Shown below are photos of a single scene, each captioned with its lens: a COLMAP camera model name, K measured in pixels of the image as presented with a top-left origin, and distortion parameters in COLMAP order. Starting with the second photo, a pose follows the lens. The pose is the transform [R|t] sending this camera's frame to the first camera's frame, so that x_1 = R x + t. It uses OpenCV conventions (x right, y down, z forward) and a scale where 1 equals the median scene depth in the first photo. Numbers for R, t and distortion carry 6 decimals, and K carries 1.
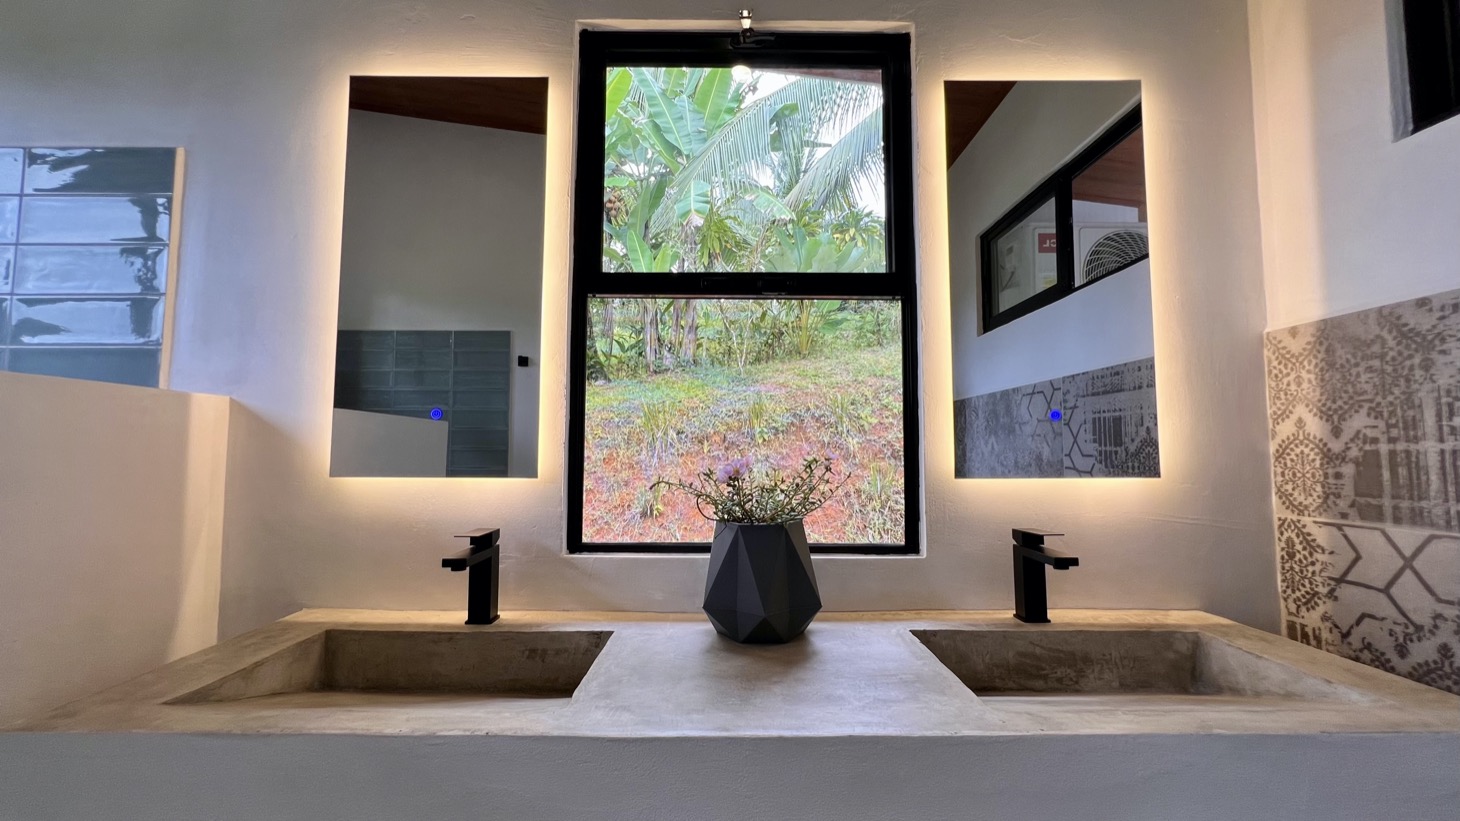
lens RADIAL K [[610.5, 0, 726.5], [0, 610.5, 407.6], [0, 0, 1]] dist [-0.001757, -0.000103]
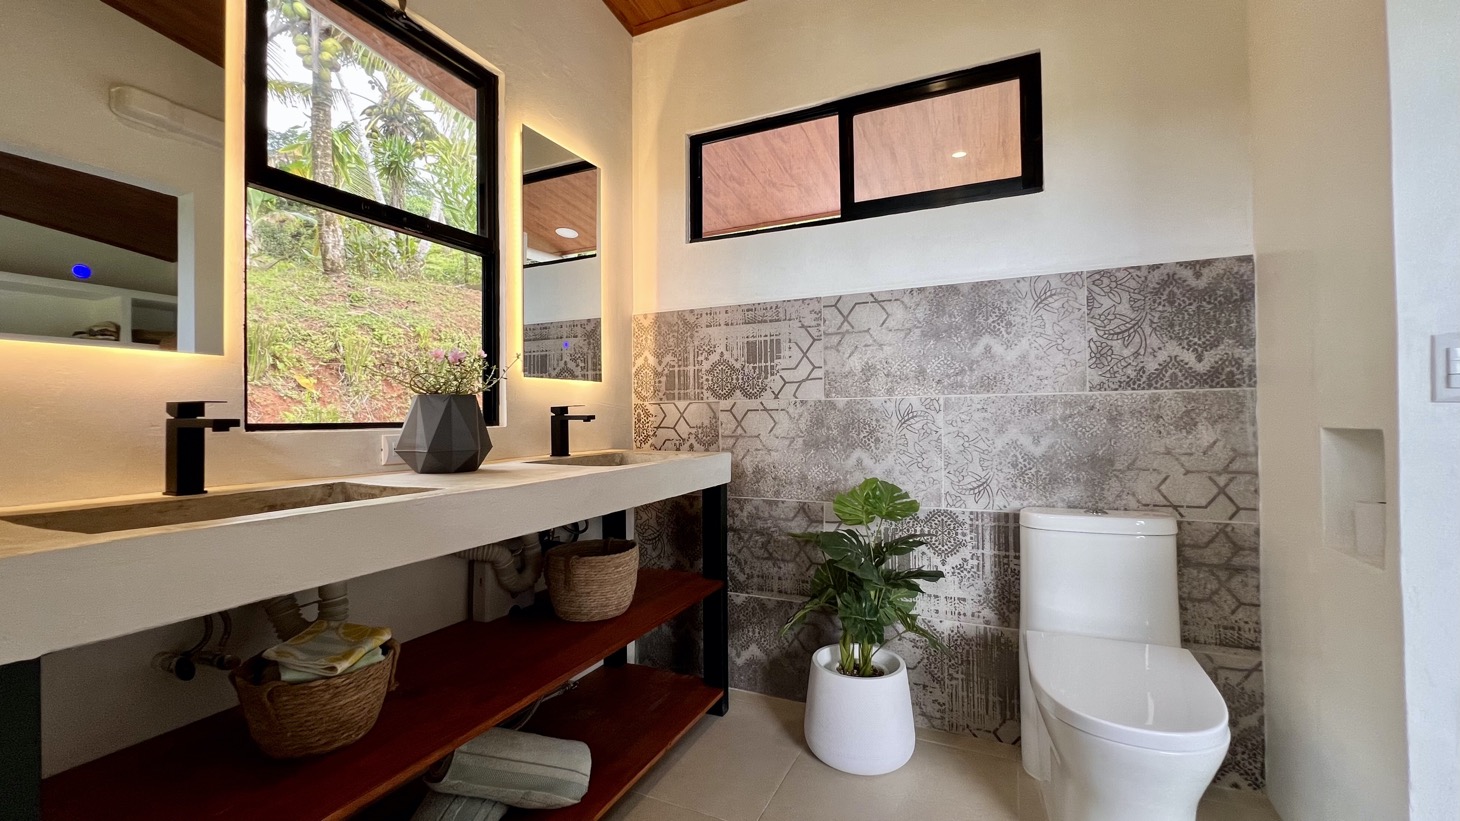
lens RADIAL K [[610.5, 0, 726.5], [0, 610.5, 407.6], [0, 0, 1]] dist [-0.001757, -0.000103]
pose [[0.432802, 0.006055, 0.901469, -0.853813], [-0.057726, 0.998111, 0.021011, 0.130551], [-0.899639, -0.061132, 0.432334, -0.197496]]
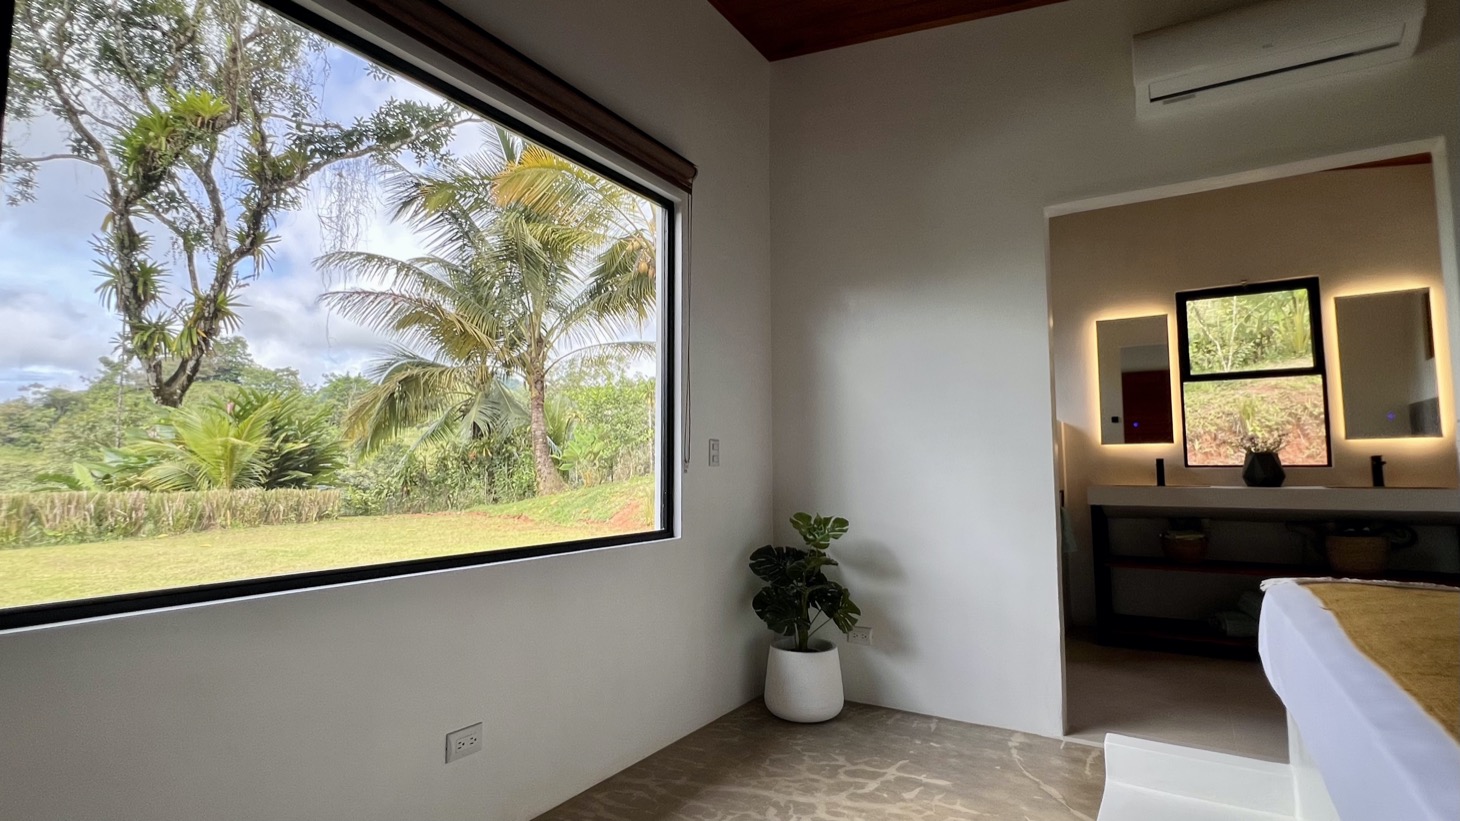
lens RADIAL K [[725.8, 0, 730.0], [0, 725.8, 410.5], [0, 0, 1]] dist [0.001902, 0.001163]
pose [[0.846248, -0.049362, -0.530498, -0.247486], [0.046924, 0.998735, -0.018077, -0.093600], [0.530720, -0.009595, 0.847493, -3.382849]]
